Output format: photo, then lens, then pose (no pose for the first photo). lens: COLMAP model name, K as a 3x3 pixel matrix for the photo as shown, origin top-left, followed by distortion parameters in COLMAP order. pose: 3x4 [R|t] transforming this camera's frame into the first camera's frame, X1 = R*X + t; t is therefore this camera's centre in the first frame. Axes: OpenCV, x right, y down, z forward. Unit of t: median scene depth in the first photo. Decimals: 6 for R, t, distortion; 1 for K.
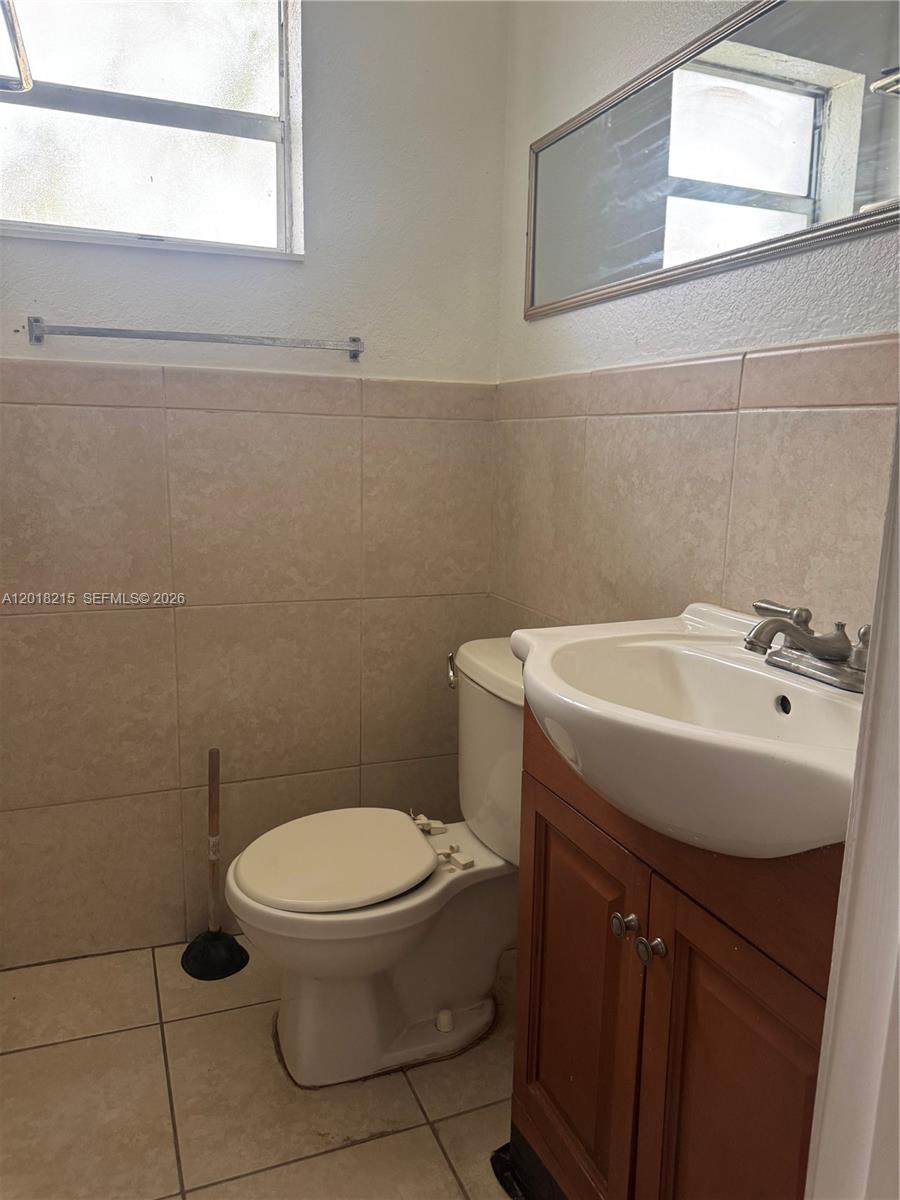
lens RADIAL K [[888.9, 0, 449.6], [0, 888.9, 600.4], [0, 0, 1]] dist [0.024459, -0.016127]
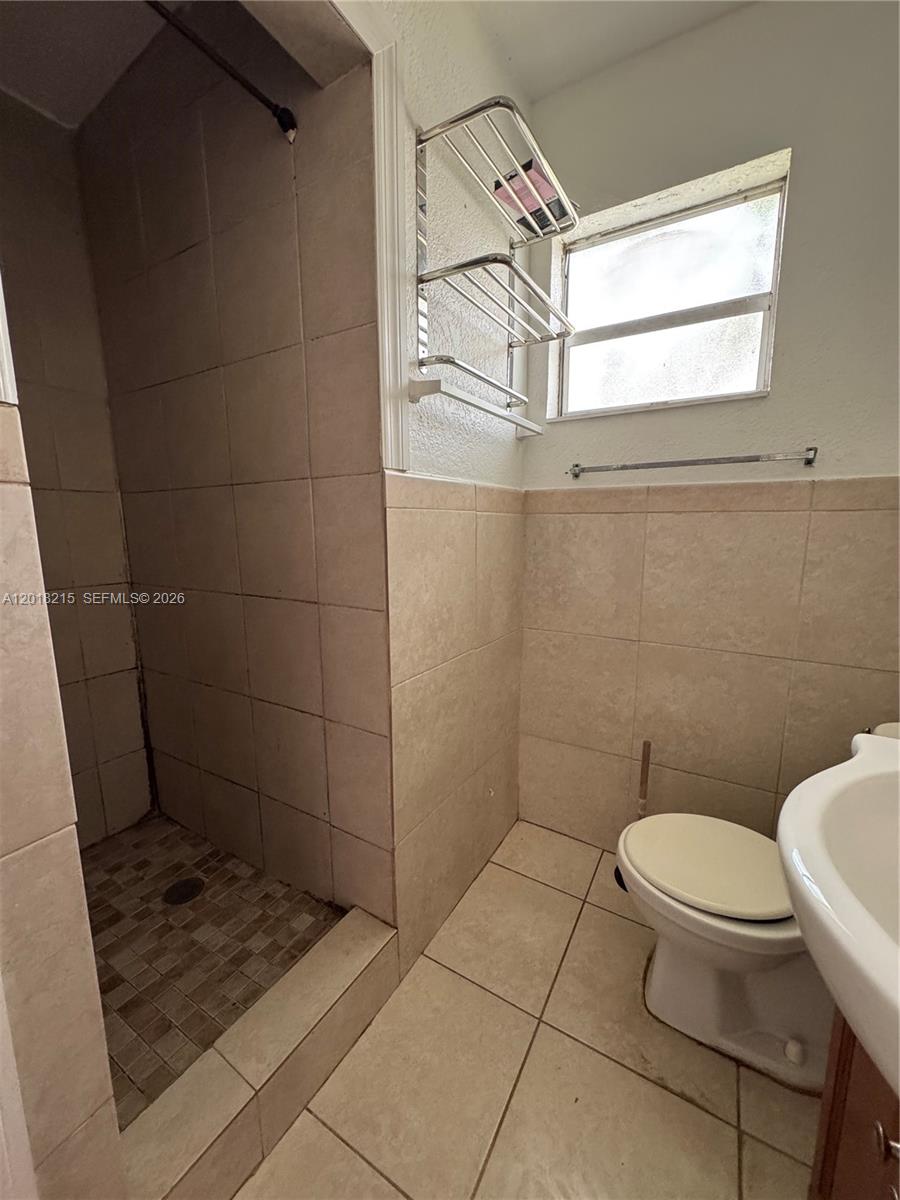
lens RADIAL K [[478.5, 0, 451.0], [0, 478.5, 602.5], [0, 0, 1]] dist [-0.001679, -0.000657]
pose [[0.599215, 0.102160, -0.794043, 0.141869], [-0.132511, 0.990801, 0.027476, -0.037966], [0.789546, 0.088756, 0.607240, 0.238446]]
